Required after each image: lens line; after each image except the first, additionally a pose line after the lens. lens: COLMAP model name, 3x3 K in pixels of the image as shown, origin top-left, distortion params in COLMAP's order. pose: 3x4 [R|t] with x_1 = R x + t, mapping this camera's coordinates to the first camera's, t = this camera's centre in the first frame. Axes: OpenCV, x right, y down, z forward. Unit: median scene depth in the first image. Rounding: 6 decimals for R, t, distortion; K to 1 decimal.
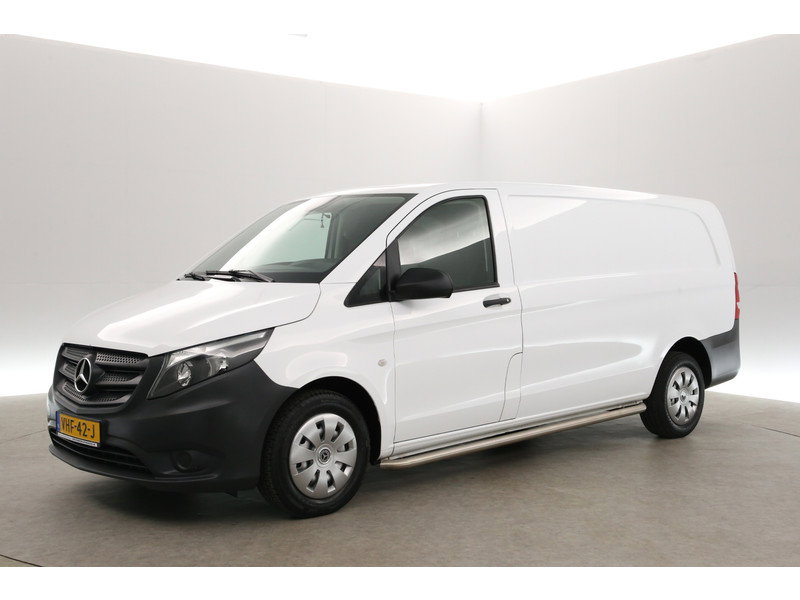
lens RADIAL K [[982.0, 0, 398.1], [0, 982.0, 300.3], [0, 0, 1]] dist [-0.012843, 0.000000]
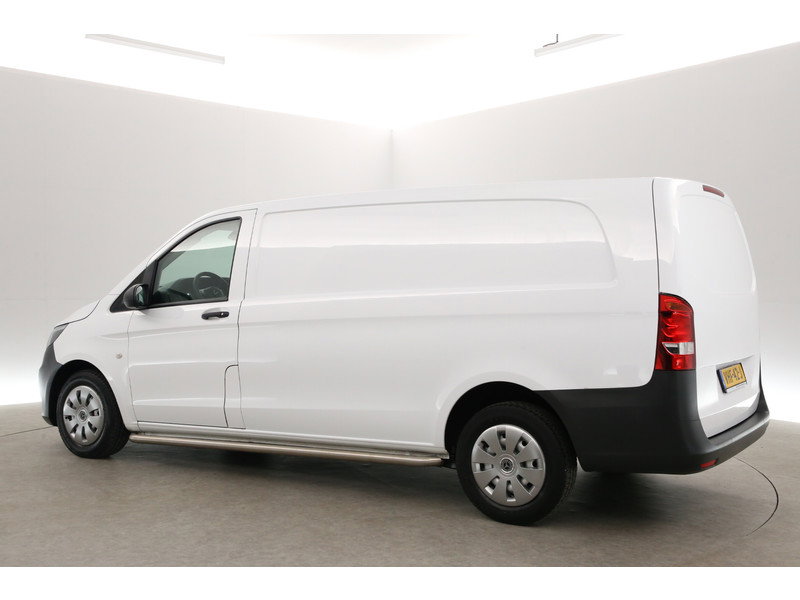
lens RADIAL K [[921.2, 0, 399.5], [0, 921.2, 296.8], [0, 0, 1]] dist [-0.026877, 0.000000]
pose [[0.328900, 0.038437, -0.943582, 1.137938], [-0.032240, 0.999046, 0.029458, -0.055629], [0.943814, 0.020732, 0.329825, 0.866488]]
